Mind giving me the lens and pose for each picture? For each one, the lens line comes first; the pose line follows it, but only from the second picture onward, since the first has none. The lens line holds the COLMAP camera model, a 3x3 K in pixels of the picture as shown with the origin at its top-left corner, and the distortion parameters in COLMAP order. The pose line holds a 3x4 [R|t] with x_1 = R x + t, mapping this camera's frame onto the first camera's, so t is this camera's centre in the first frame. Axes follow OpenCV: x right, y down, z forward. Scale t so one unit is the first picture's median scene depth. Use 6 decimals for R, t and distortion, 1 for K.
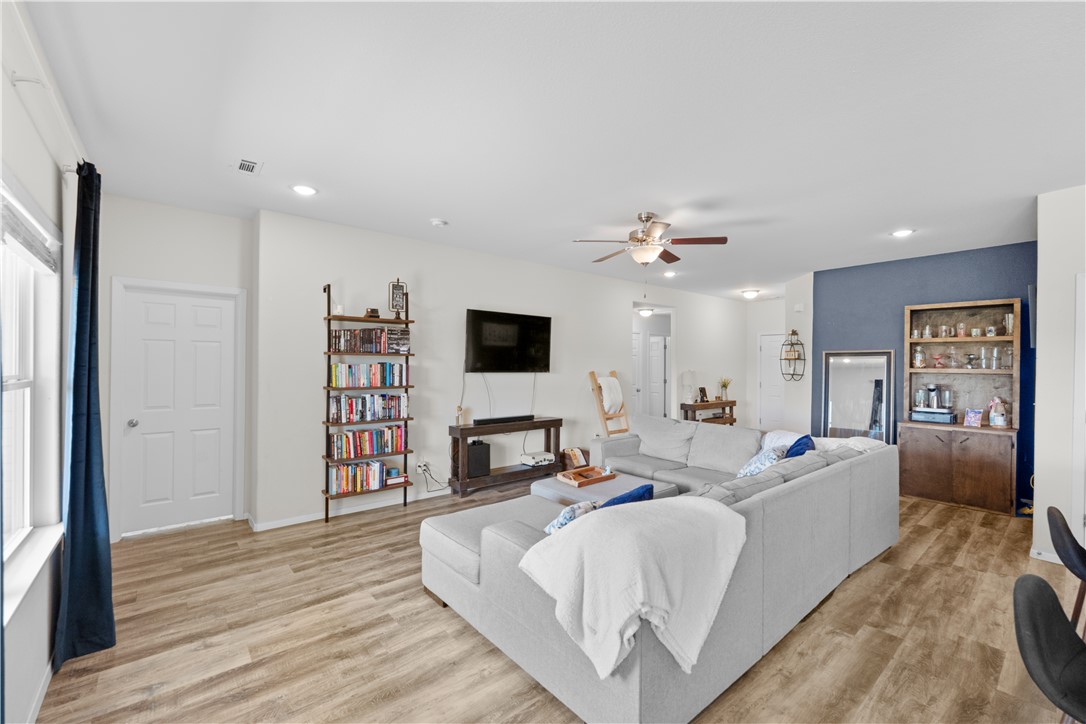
lens RADIAL K [[450.5, 0, 542.0], [0, 450.5, 362.3], [0, 0, 1]] dist [0.002101, 0.000263]
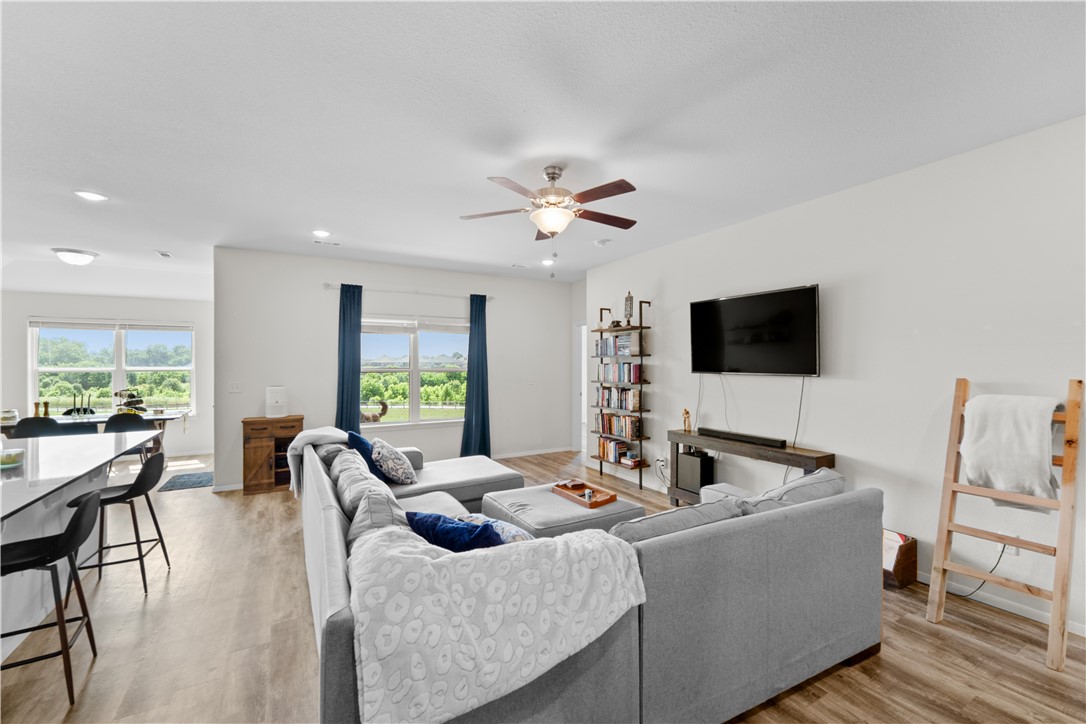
lens RADIAL K [[440.9, 0, 543.0], [0, 440.9, 362.0], [0, 0, 1]] dist [-0.001374, -0.000404]
pose [[-0.171734, -0.010144, -0.985091, 0.757477], [0.004049, 0.999931, -0.011002, 0.009265], [0.985135, -0.005878, -0.171681, 0.856198]]
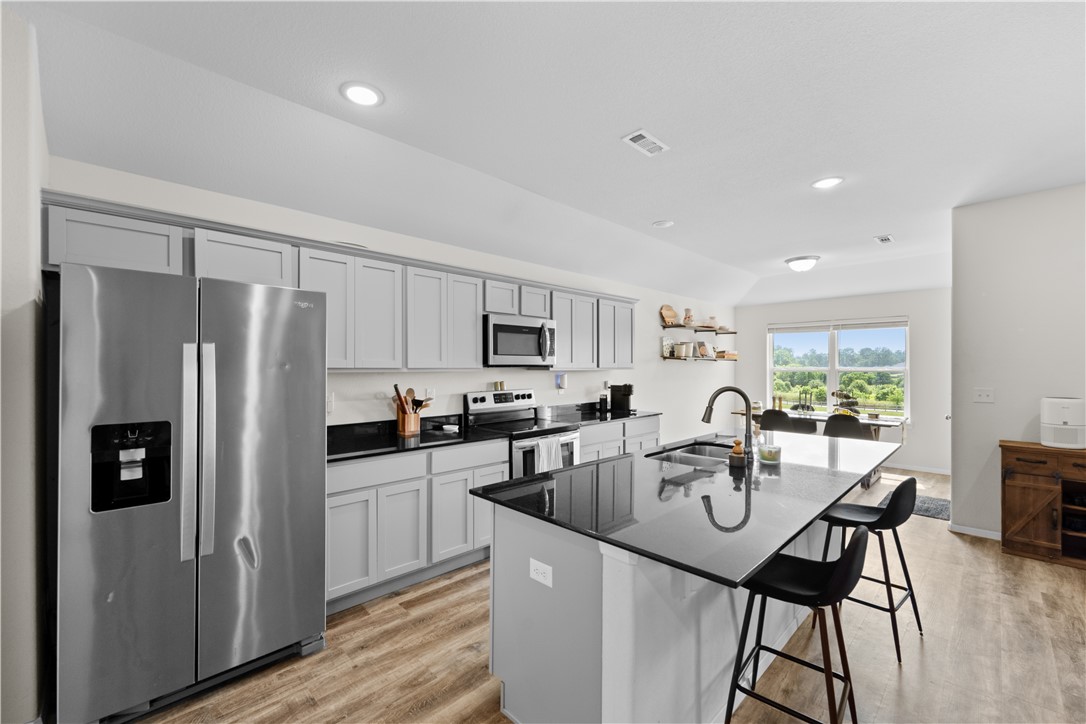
lens RADIAL K [[445.8, 0, 540.3], [0, 445.8, 367.6], [0, 0, 1]] dist [0.001246, 0.000177]
pose [[-0.996807, -0.009224, -0.079313, 0.674609], [-0.009281, 0.999957, 0.000348, 0.013923], [0.079307, 0.001083, -0.996850, 0.666770]]
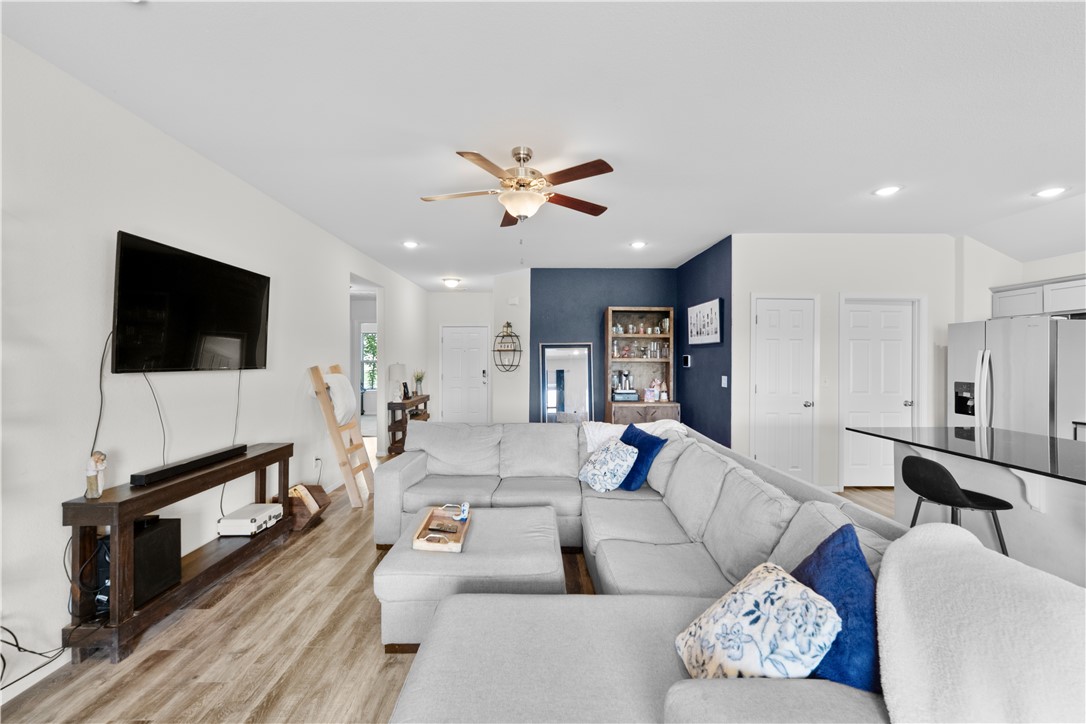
lens RADIAL K [[448.1, 0, 541.4], [0, 448.1, 356.7], [0, 0, 1]] dist [0.003923, 0.000140]
pose [[0.632145, -0.002765, 0.774845, -0.247629], [0.000867, 0.999996, 0.002860, 0.005742], [-0.774849, -0.001136, 0.632145, 0.394050]]
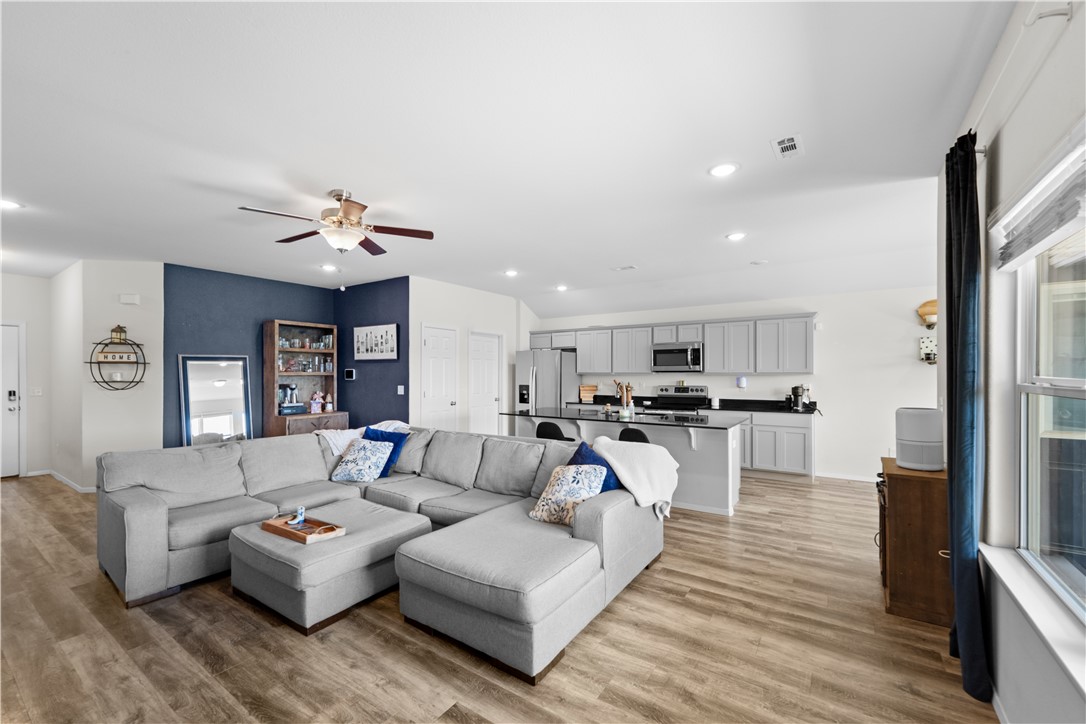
lens RADIAL K [[445.8, 0, 540.3], [0, 445.8, 367.6], [0, 0, 1]] dist [0.001246, 0.000177]
pose [[-0.267741, 0.003099, 0.963486, -0.529757], [-0.001390, 0.999993, -0.003602, 0.005091], [-0.963490, -0.002303, -0.267735, 0.663503]]
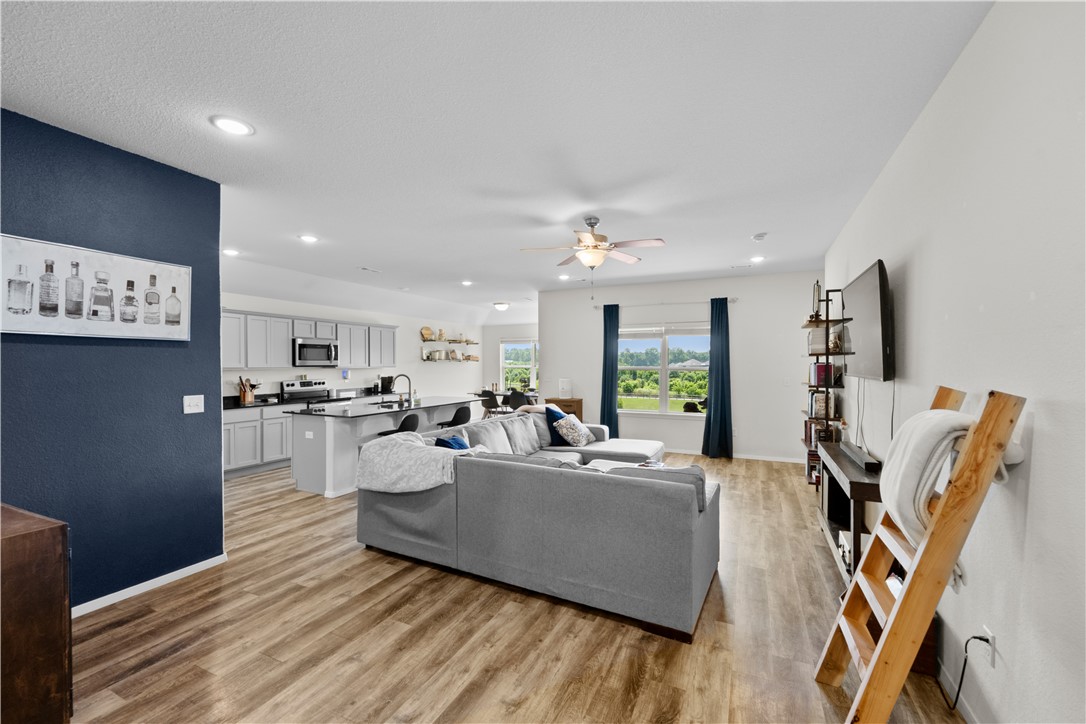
lens RADIAL K [[447.8, 0, 543.0], [0, 447.8, 362.0], [0, 0, 1]] dist [-0.003366, -0.000139]
pose [[-0.906210, -0.007048, -0.422769, 0.597447], [-0.003277, 0.999948, -0.009646, 0.010198], [0.422815, -0.007356, -0.906186, 1.463357]]
